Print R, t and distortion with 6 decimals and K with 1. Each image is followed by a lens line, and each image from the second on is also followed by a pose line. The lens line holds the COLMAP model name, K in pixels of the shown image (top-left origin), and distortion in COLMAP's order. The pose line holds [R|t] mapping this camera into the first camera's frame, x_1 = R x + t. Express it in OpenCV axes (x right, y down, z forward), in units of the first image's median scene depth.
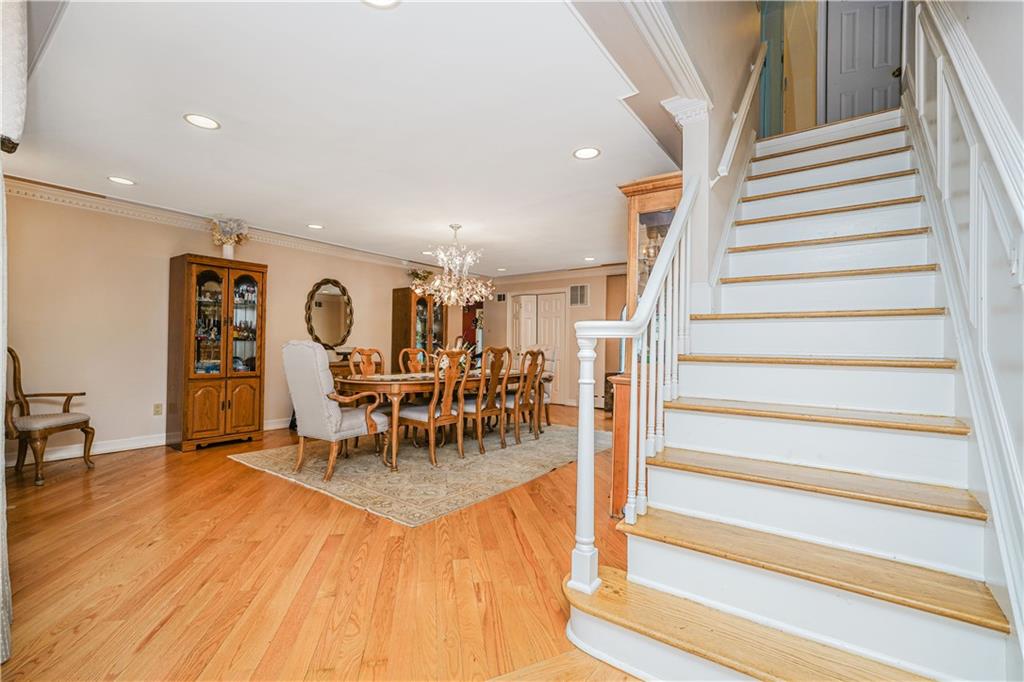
lens RADIAL K [[448.1, 0, 506.4], [0, 448.1, 347.1], [0, 0, 1]] dist [0.004086, 0.000797]
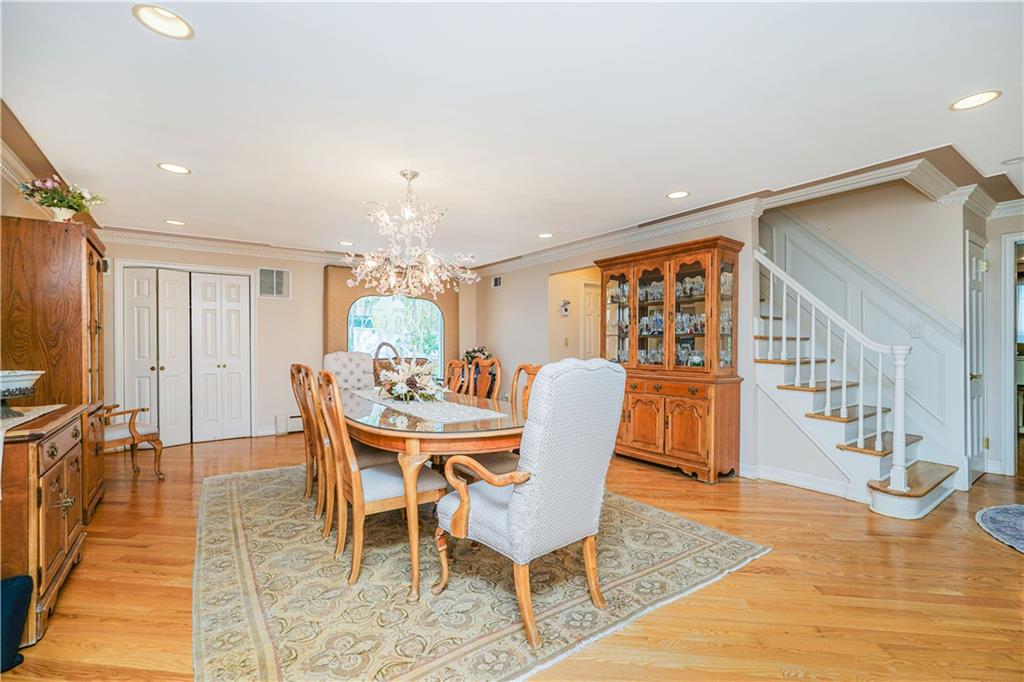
lens RADIAL K [[448.1, 0, 506.4], [0, 448.1, 347.1], [0, 0, 1]] dist [0.004086, 0.000797]
pose [[0.315375, -0.008568, 0.948928, -0.426080], [-0.000539, 0.999957, 0.009207, -0.016341], [-0.948967, -0.003415, 0.315357, 0.401337]]
